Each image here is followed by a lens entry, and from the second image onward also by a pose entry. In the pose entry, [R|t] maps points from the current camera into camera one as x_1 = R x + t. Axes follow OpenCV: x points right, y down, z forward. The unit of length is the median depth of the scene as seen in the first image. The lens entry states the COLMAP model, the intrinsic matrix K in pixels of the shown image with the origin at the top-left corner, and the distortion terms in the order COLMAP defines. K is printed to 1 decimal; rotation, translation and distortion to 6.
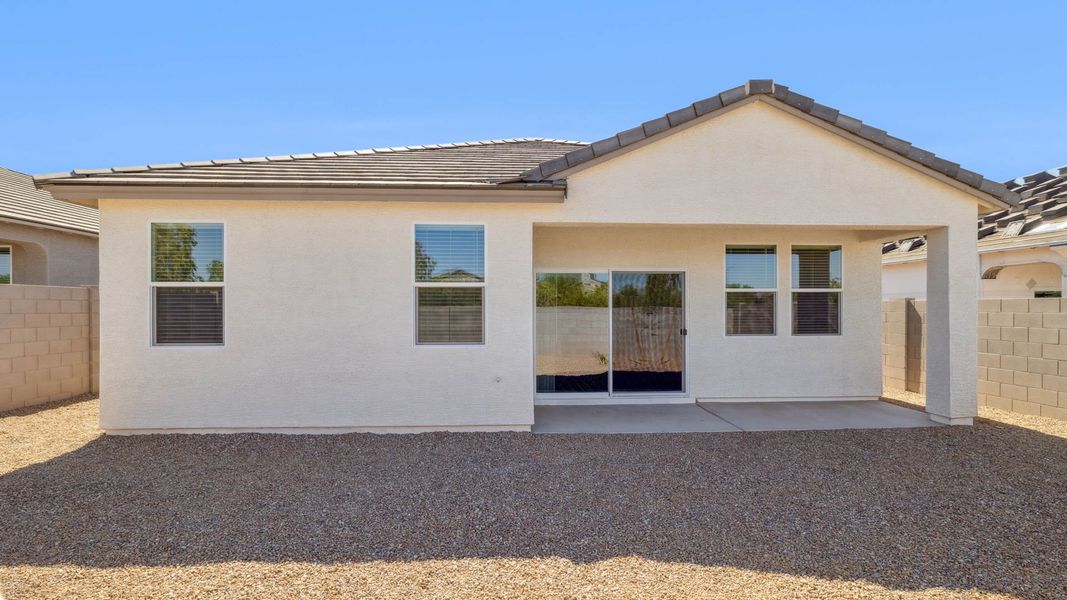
lens RADIAL K [[534.6, 0, 539.0], [0, 534.6, 309.3], [0, 0, 1]] dist [-0.000676, -0.000203]
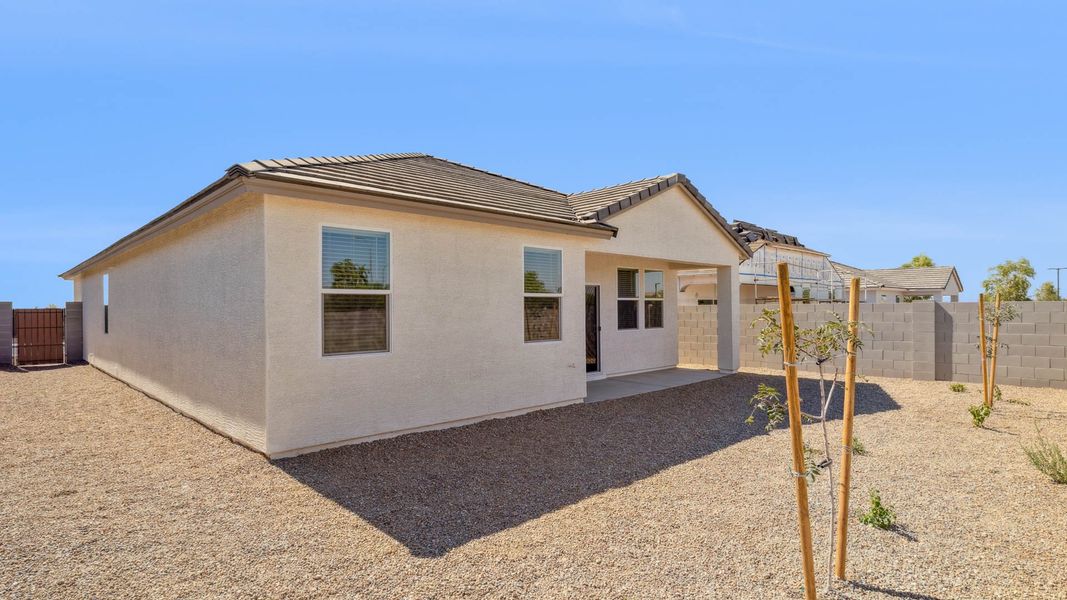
lens RADIAL K [[605.1, 0, 539.8], [0, 605.1, 301.1], [0, 0, 1]] dist [-0.000021, -0.000432]
pose [[0.717007, 0.002816, 0.697060, -1.001910], [0.013743, 0.999740, -0.018174, -0.003612], [-0.696930, 0.022611, 0.716782, -0.030552]]
